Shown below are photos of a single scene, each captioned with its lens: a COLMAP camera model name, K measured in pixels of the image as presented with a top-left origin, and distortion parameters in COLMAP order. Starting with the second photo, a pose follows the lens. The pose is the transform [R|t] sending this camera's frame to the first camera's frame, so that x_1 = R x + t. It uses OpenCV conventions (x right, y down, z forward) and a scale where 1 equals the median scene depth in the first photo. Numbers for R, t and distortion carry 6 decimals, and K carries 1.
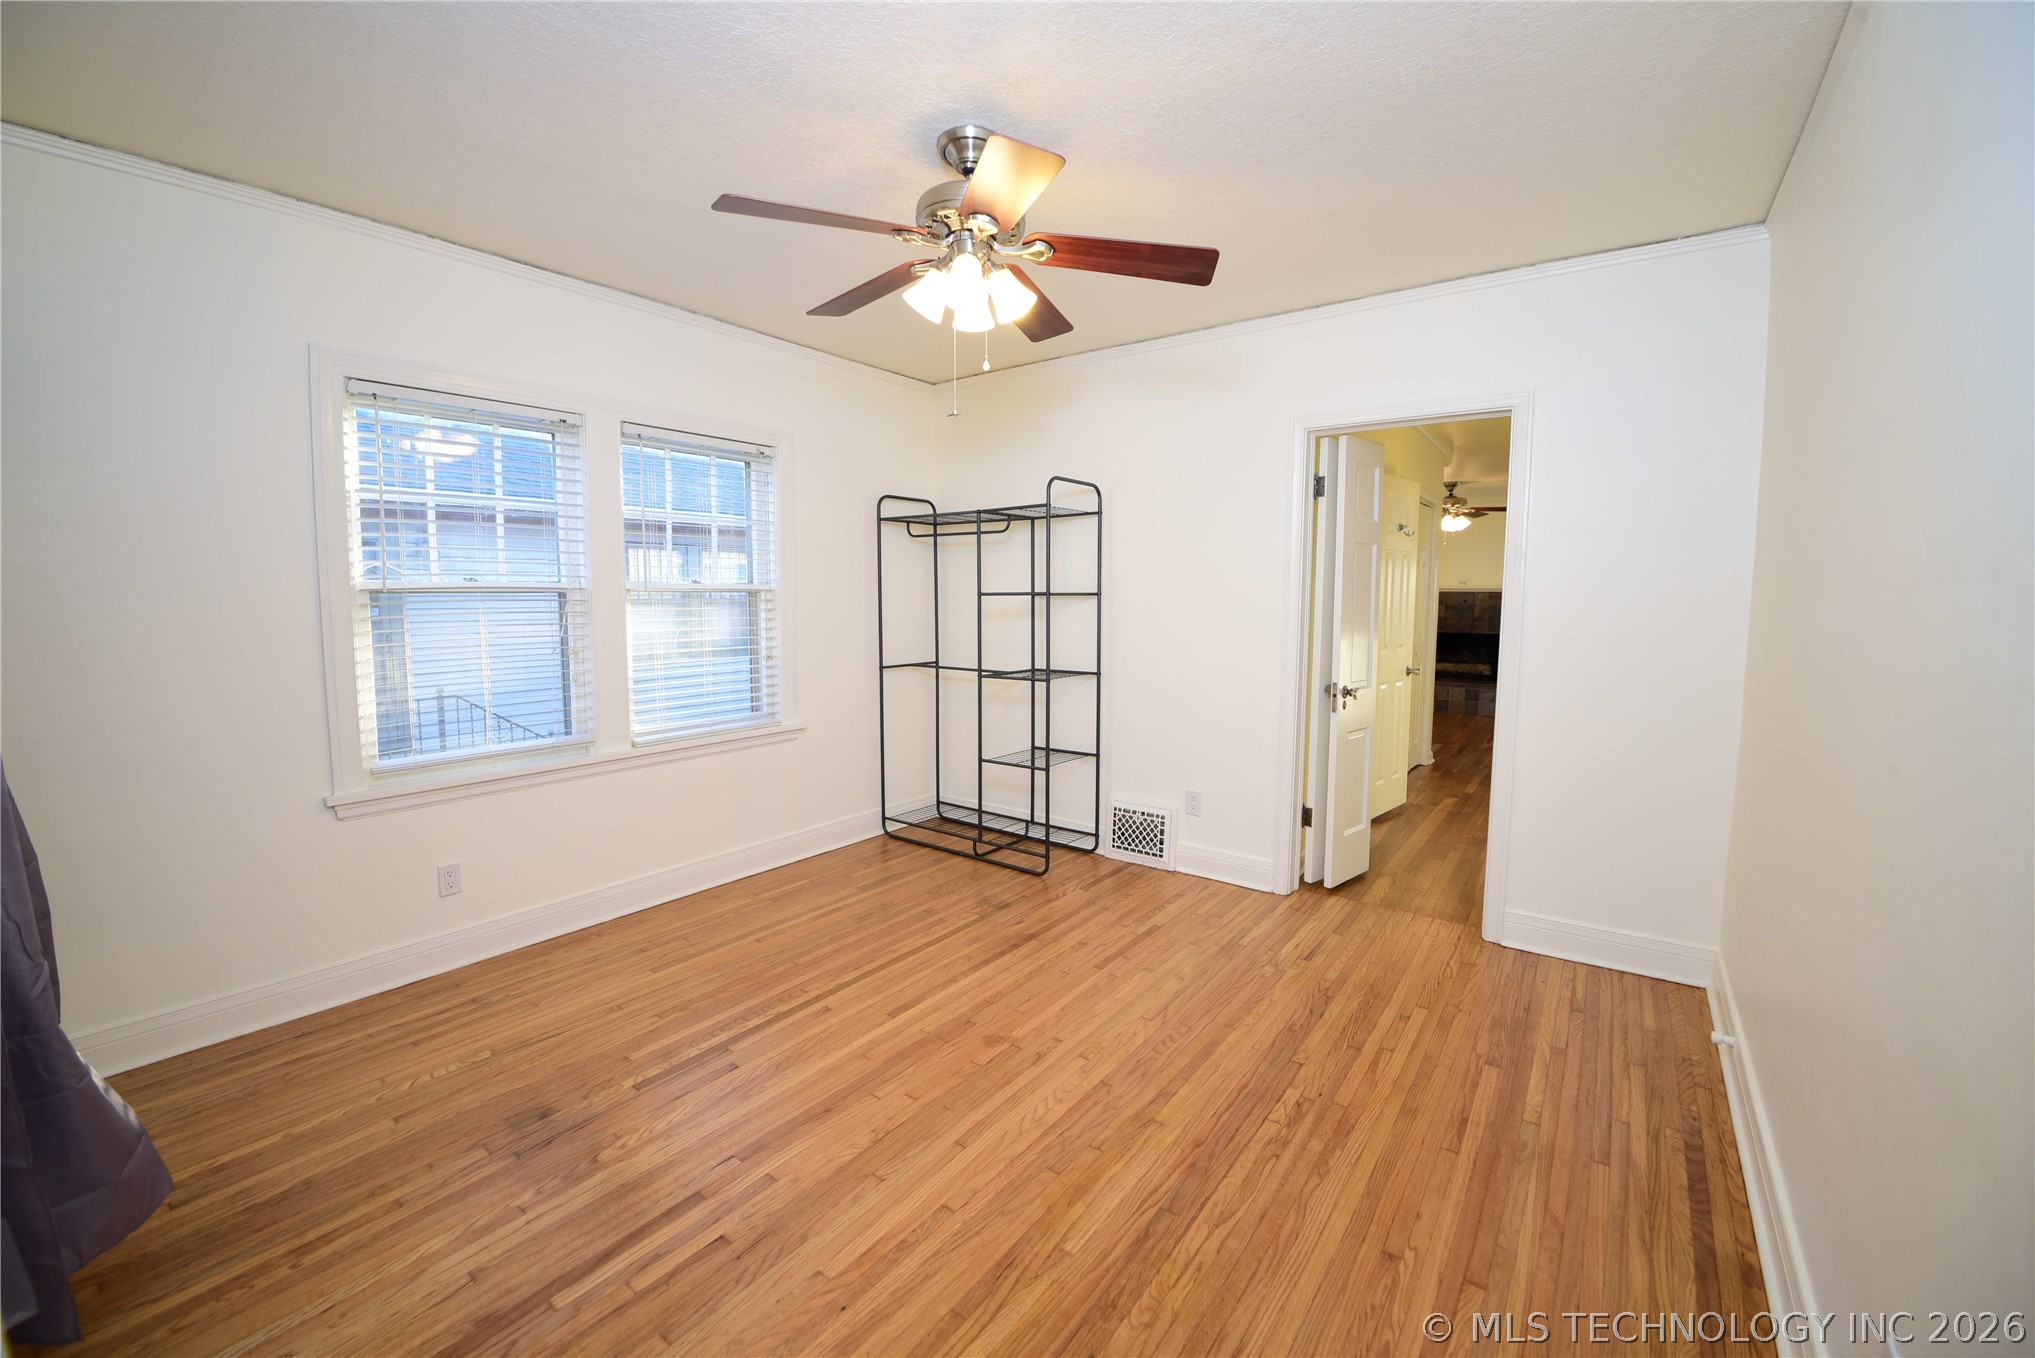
lens RADIAL K [[815.4, 0, 1023.7], [0, 815.4, 668.5], [0, 0, 1]] dist [-0.034559, -0.001950]
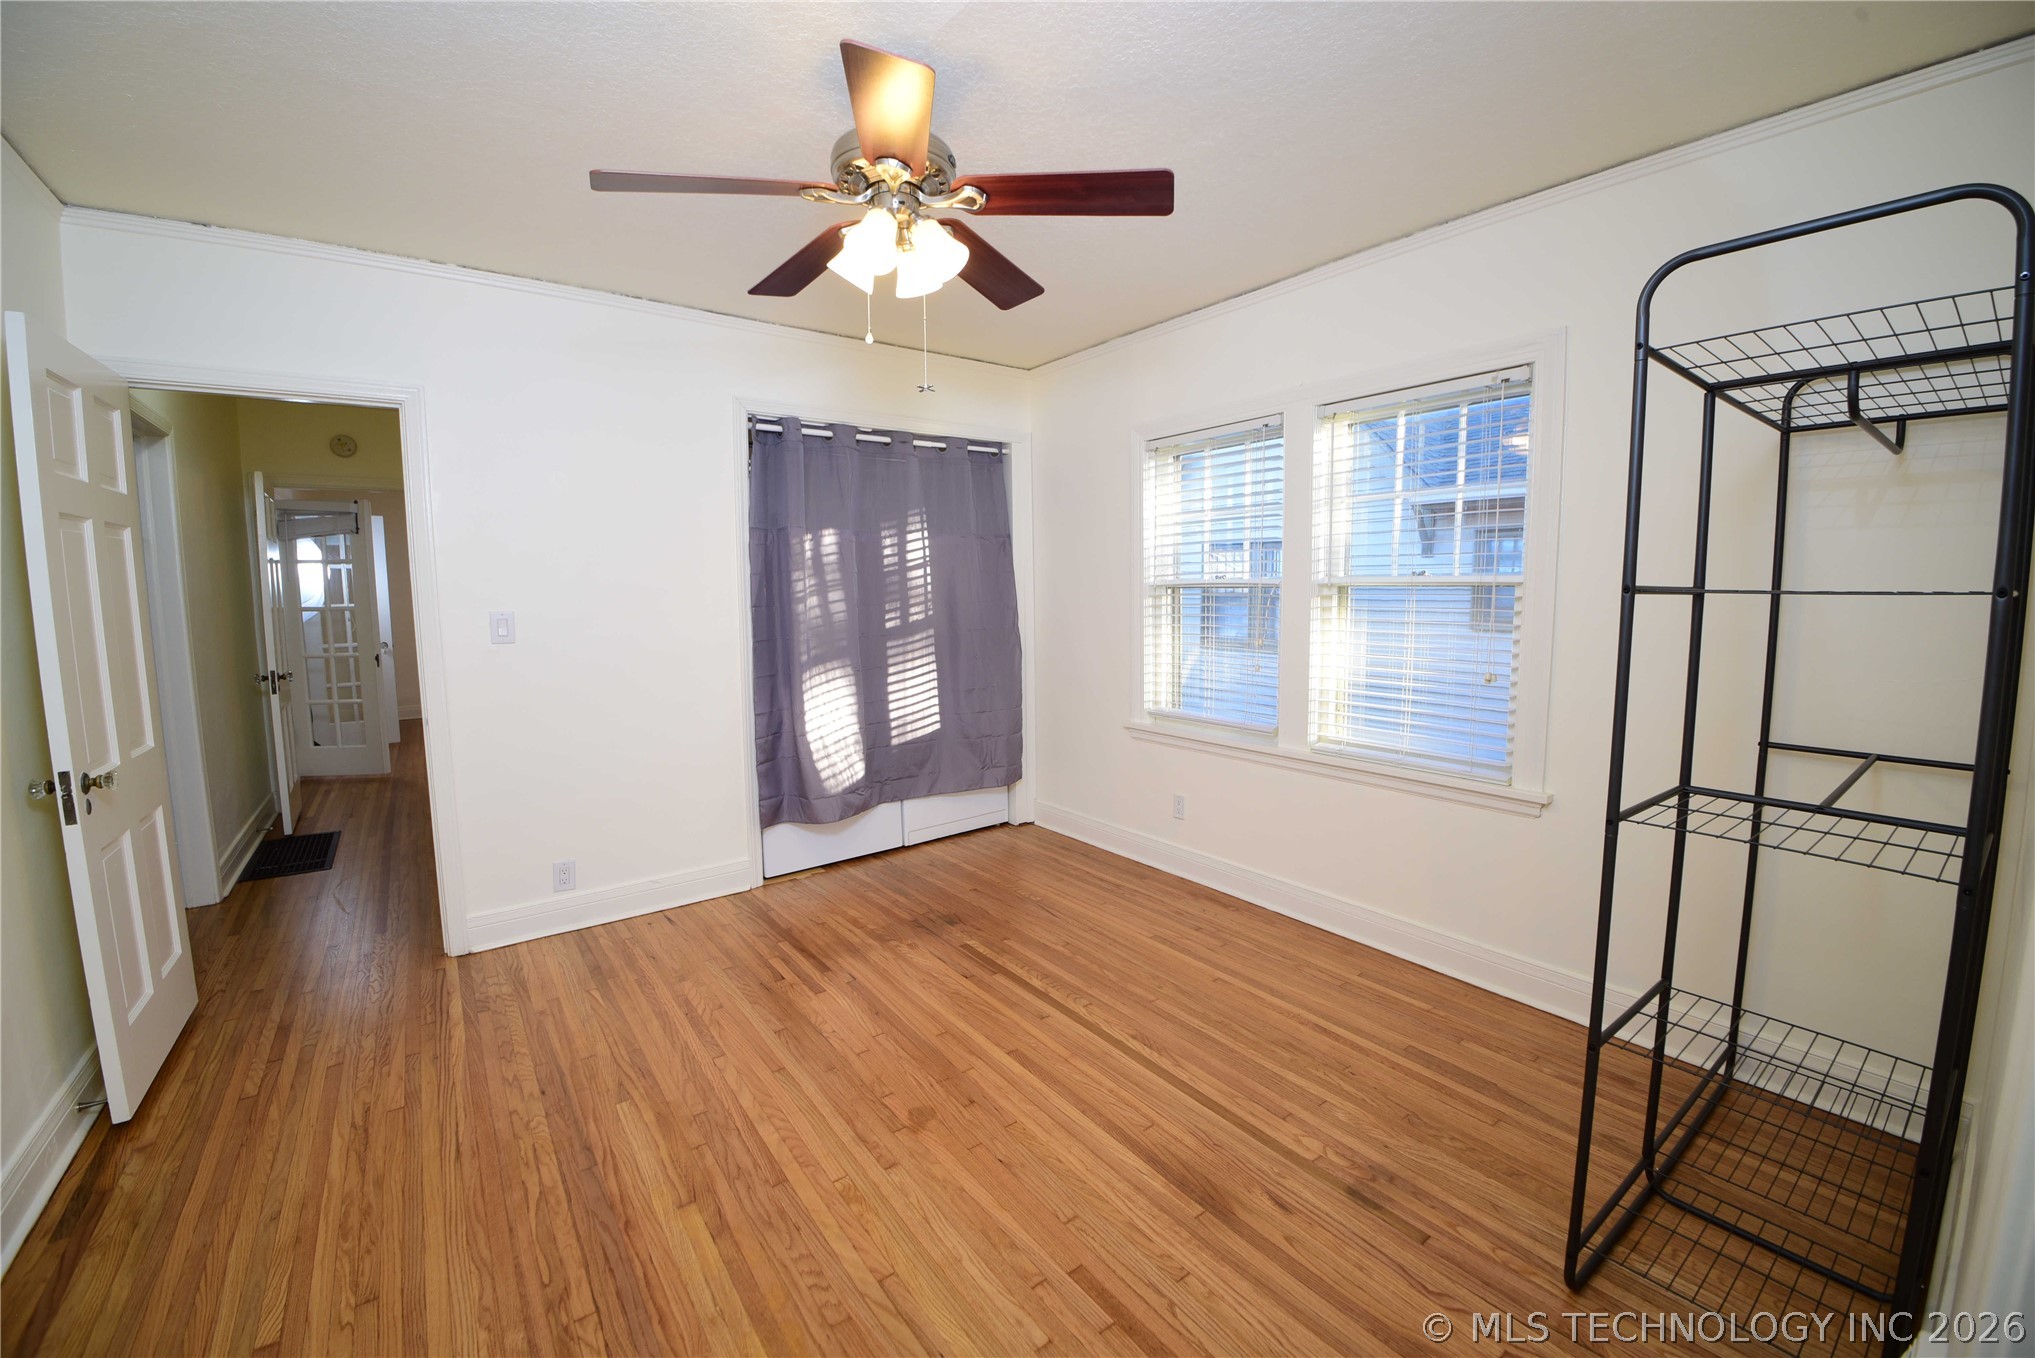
lens RADIAL K [[815.4, 0, 1030.7], [0, 815.4, 664.6], [0, 0, 1]] dist [-0.034559, -0.001950]
pose [[-0.291070, 0.090516, -0.952410, 0.558324], [-0.080765, 0.989636, 0.118737, -0.097692], [0.953286, 0.111482, -0.280743, 1.033522]]
